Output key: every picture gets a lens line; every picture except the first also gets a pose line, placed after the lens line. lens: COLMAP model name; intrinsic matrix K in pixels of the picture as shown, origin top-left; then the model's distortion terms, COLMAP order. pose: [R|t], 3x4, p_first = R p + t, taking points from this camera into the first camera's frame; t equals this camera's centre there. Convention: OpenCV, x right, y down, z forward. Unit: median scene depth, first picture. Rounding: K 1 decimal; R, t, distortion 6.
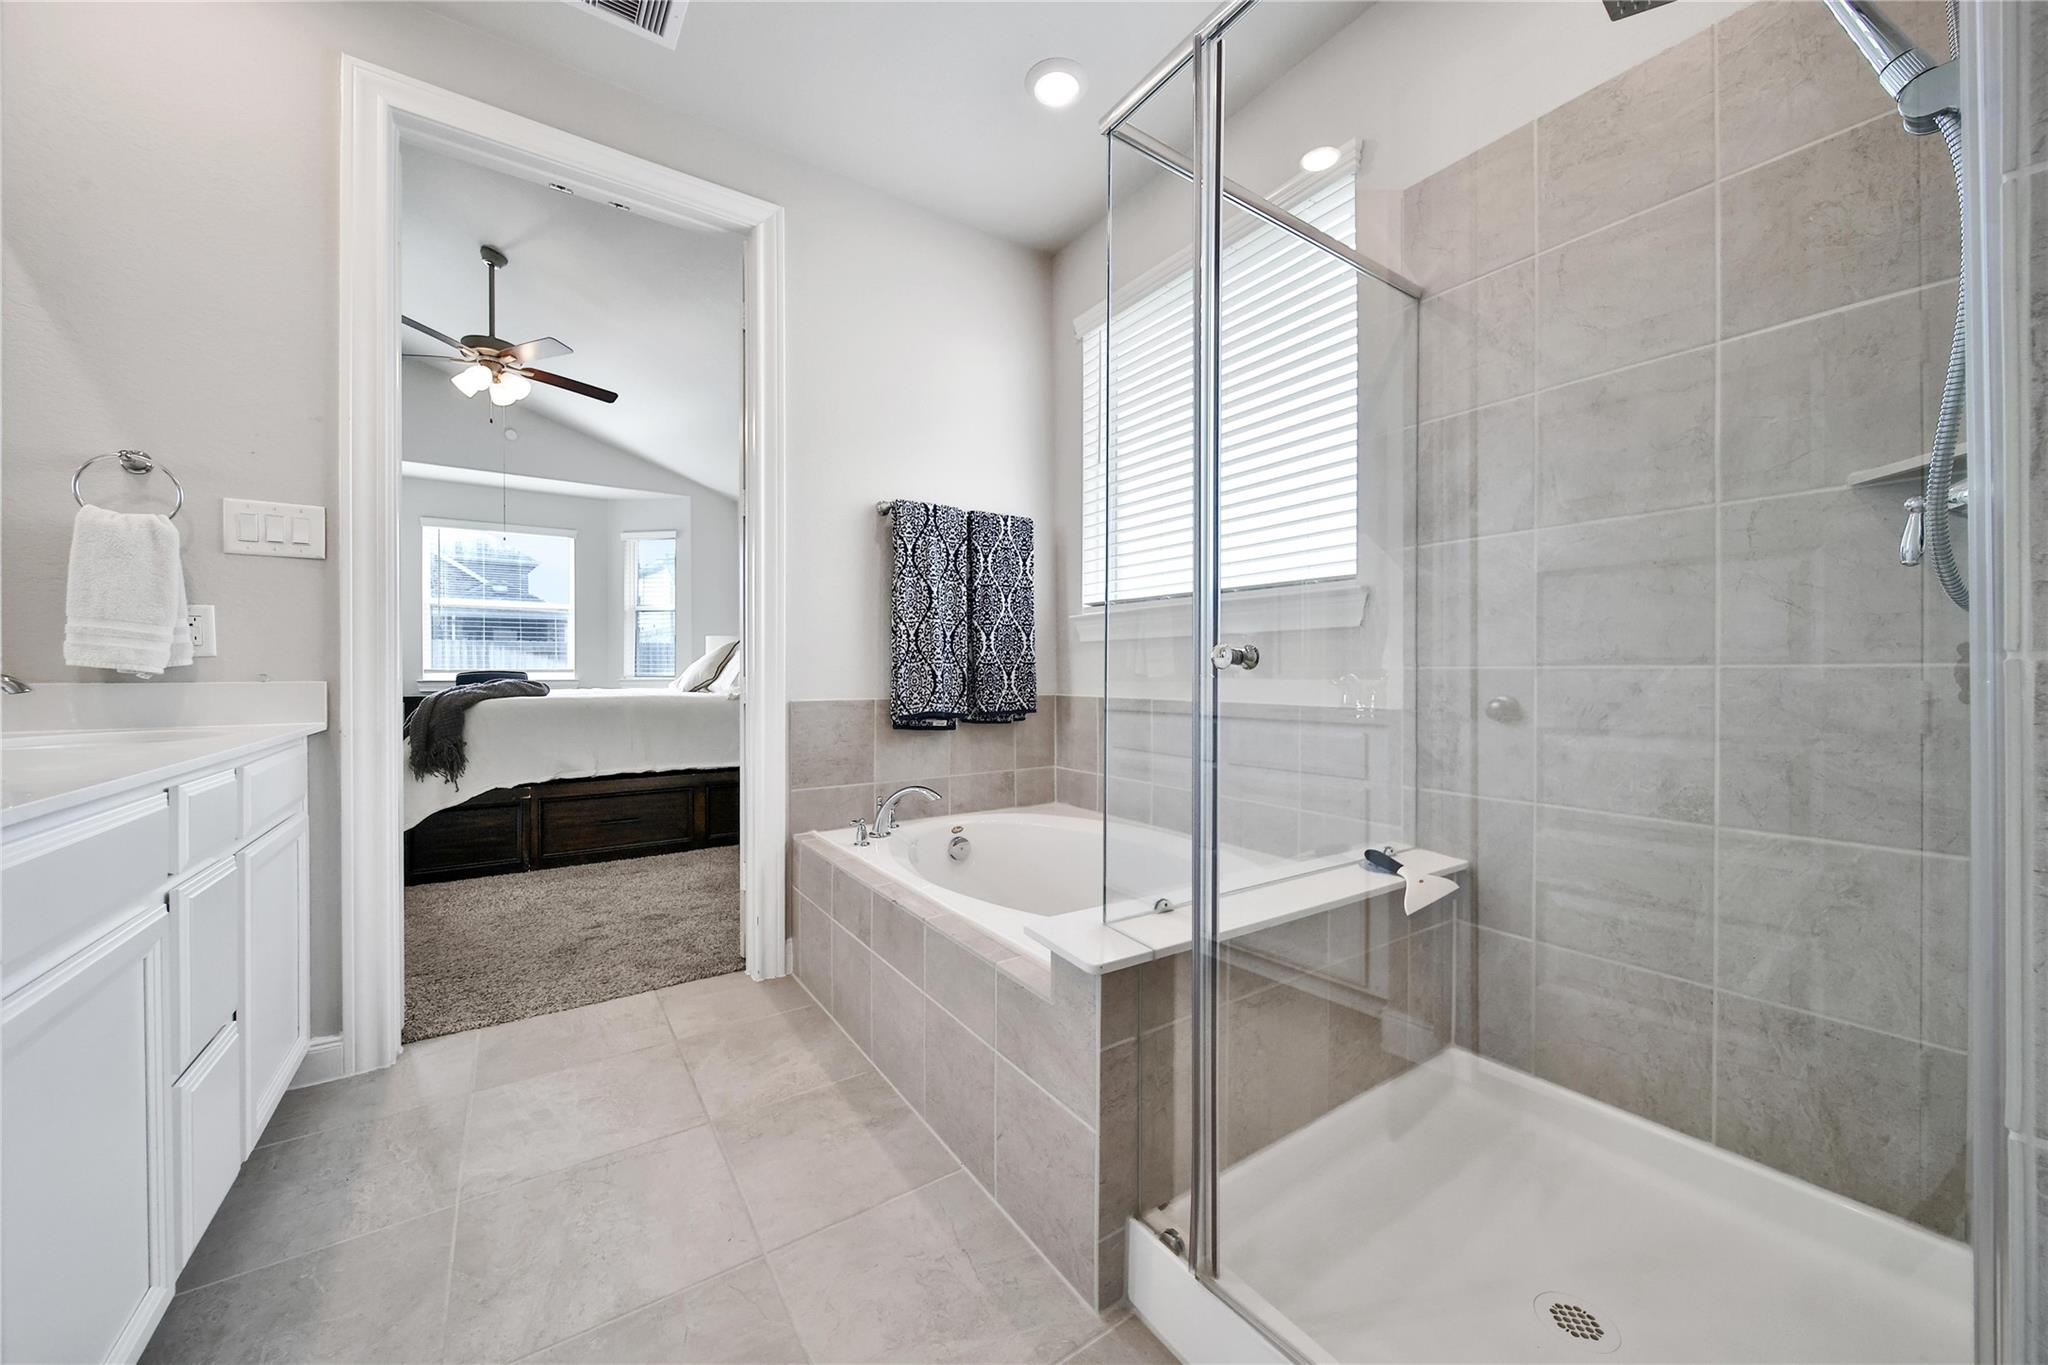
lens RADIAL K [[745.4, 0, 1031.7], [0, 745.4, 675.3], [0, 0, 1]] dist [-0.001889, -0.000458]
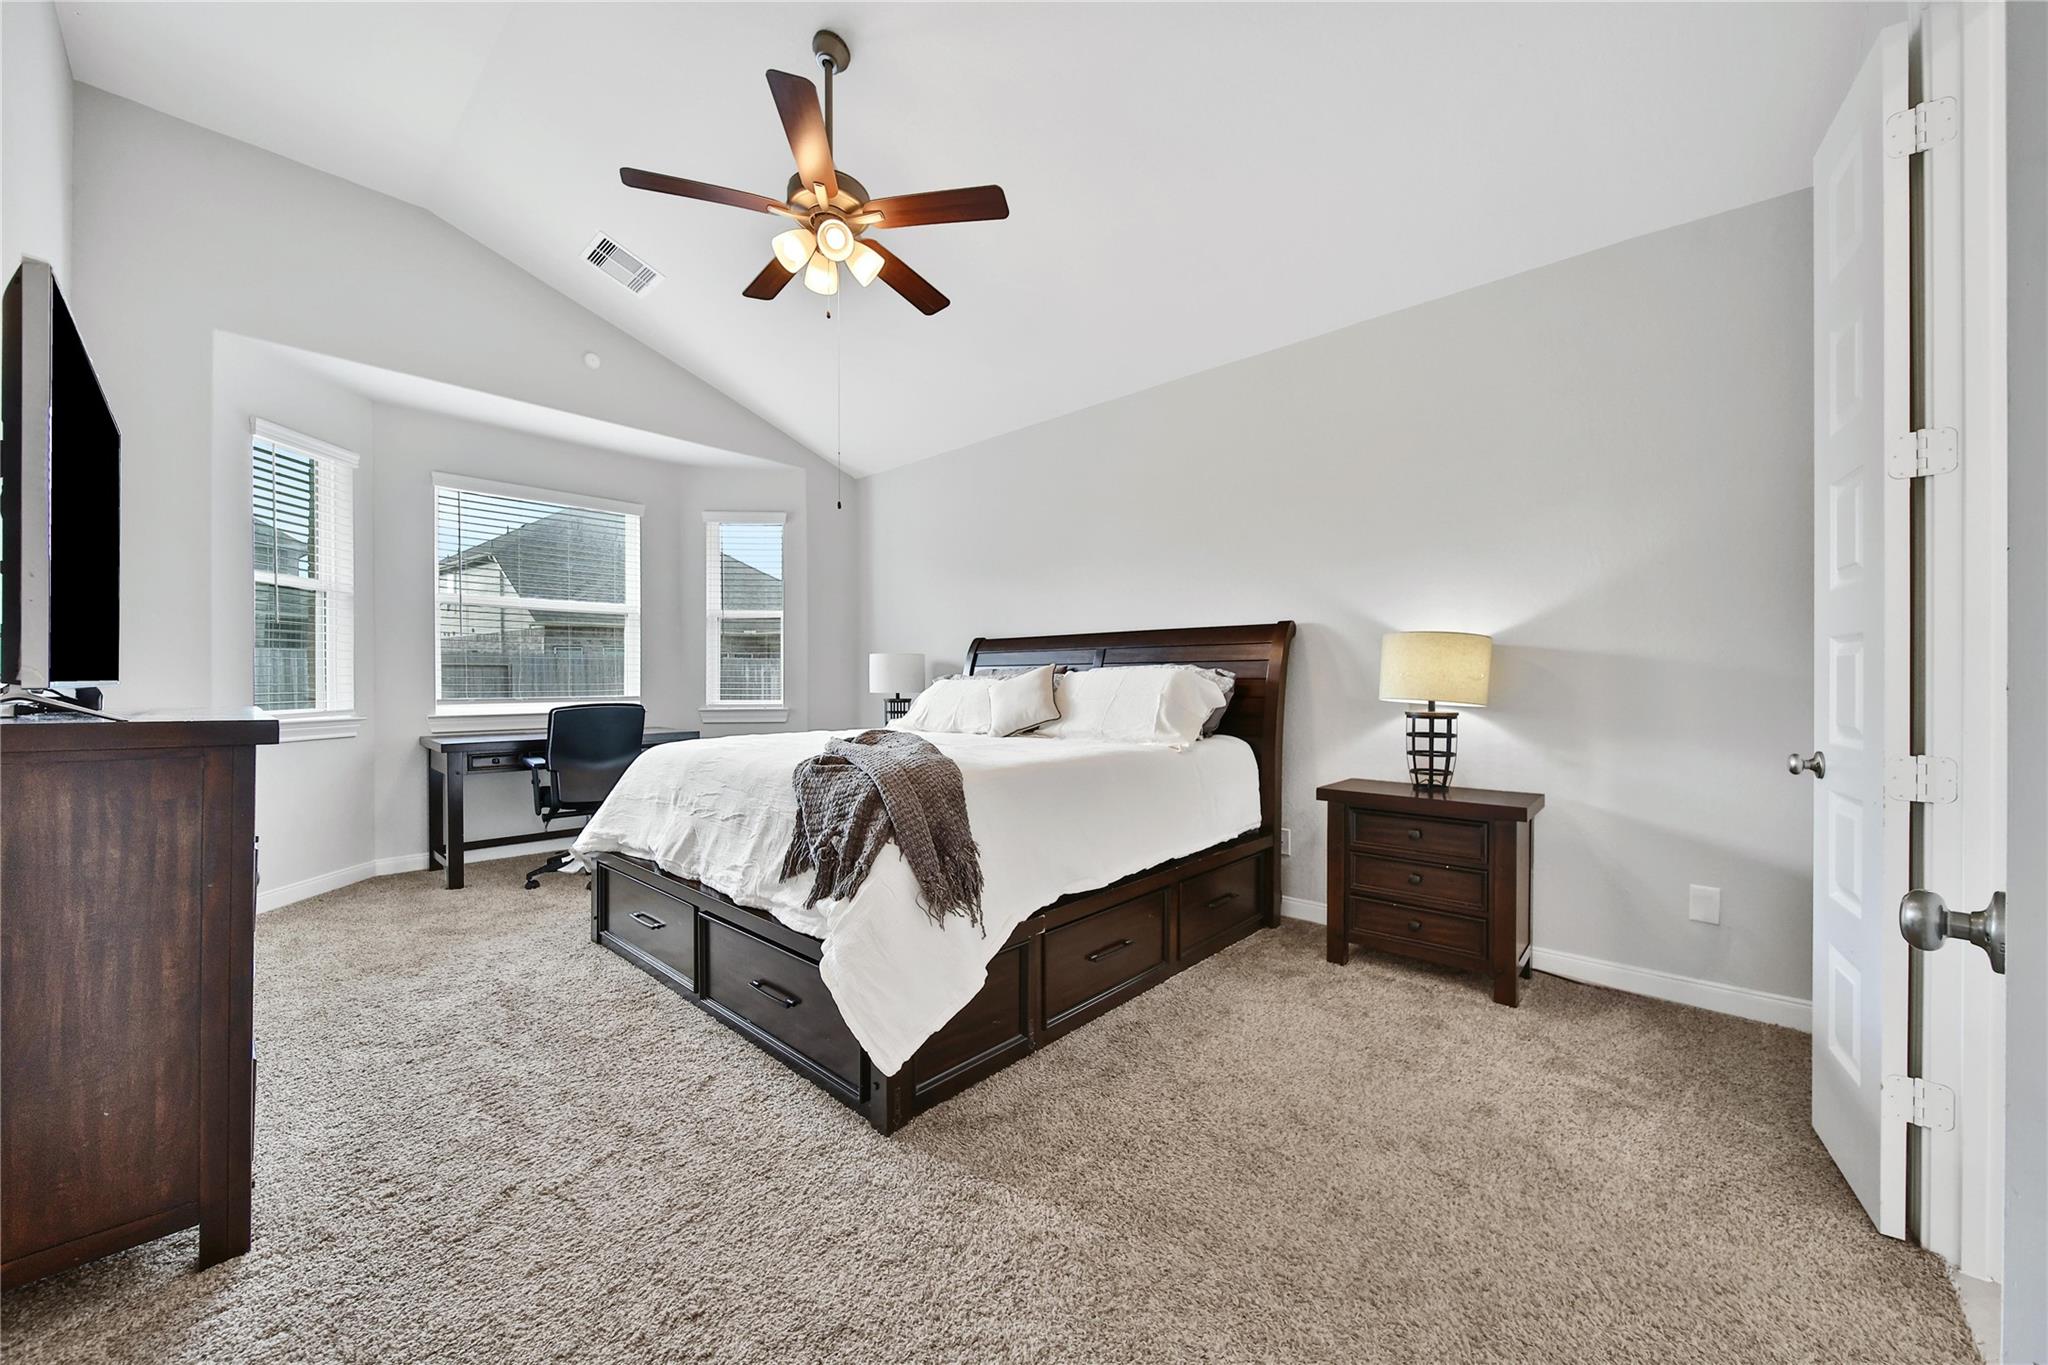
lens RADIAL K [[745.4, 0, 1019.8], [0, 745.4, 684.2], [0, 0, 1]] dist [-0.001889, -0.000458]
pose [[0.973448, 0.002726, 0.228894, -0.783947], [-0.001269, 0.999978, -0.006511, -0.029546], [-0.228907, 0.006047, 0.973430, 0.394299]]
